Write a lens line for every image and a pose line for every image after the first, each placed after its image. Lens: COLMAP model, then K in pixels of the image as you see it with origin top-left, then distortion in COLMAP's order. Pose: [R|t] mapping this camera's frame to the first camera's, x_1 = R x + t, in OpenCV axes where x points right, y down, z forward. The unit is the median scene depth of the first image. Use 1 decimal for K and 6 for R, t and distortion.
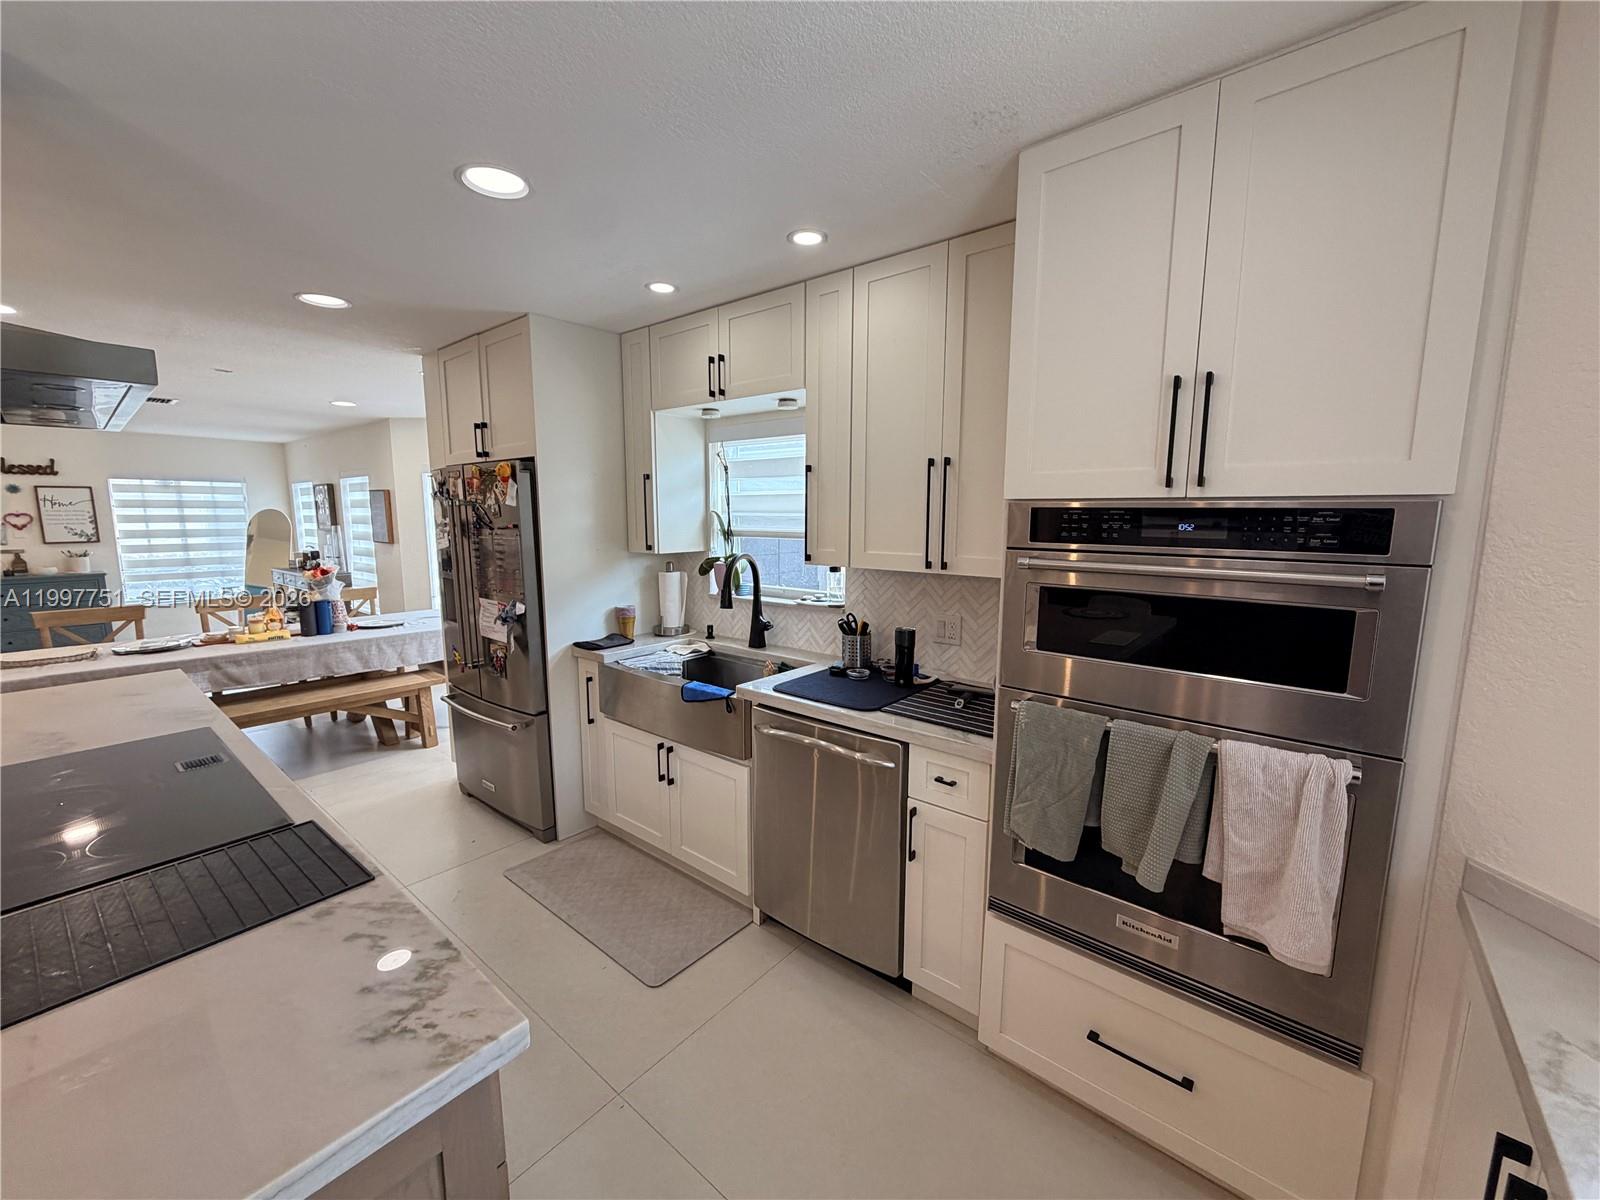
lens RADIAL K [[635.8, 0, 797.0], [0, 635.8, 604.7], [0, 0, 1]] dist [-0.001422, -0.000007]
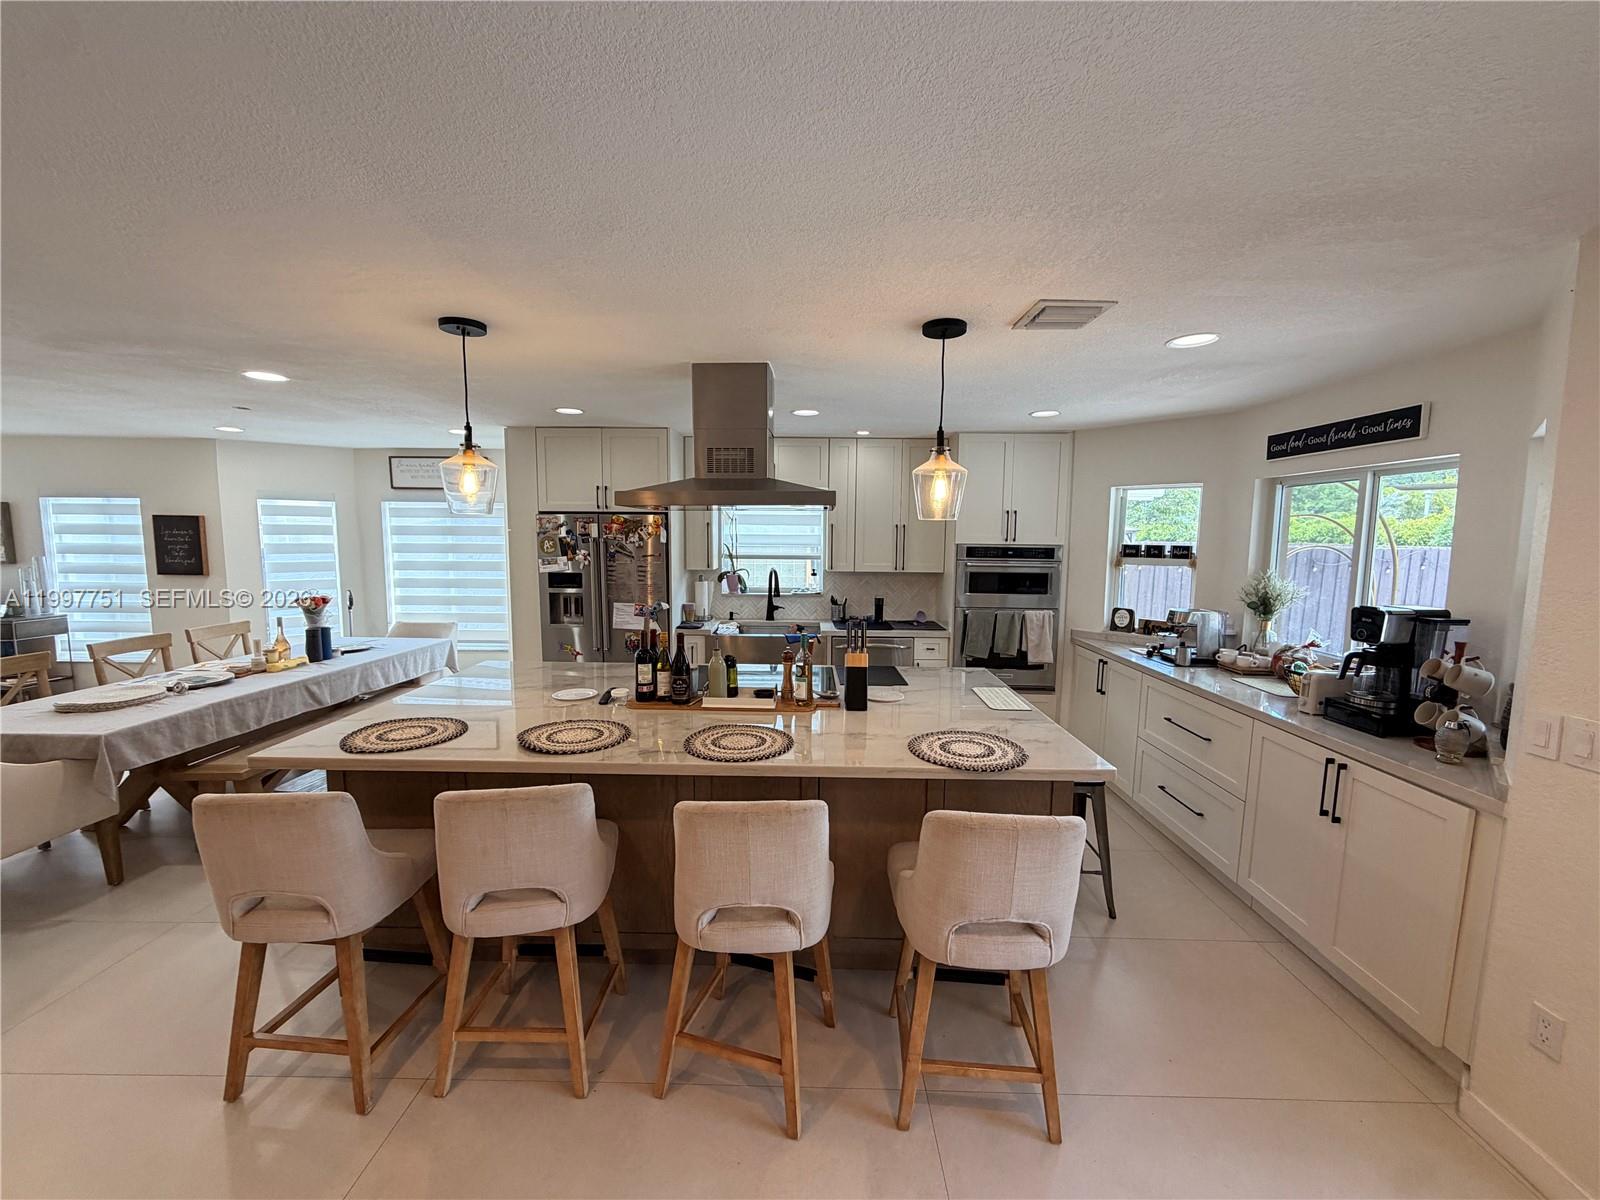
lens RADIAL K [[635.9, 0, 798.3], [0, 635.9, 597.0], [0, 0, 1]] dist [-0.001652, 0.000610]
pose [[0.774428, -0.058299, 0.629970, -1.640870], [0.082628, 0.996537, -0.009352, 0.036795], [-0.627243, 0.059296, 0.776563, -0.638361]]
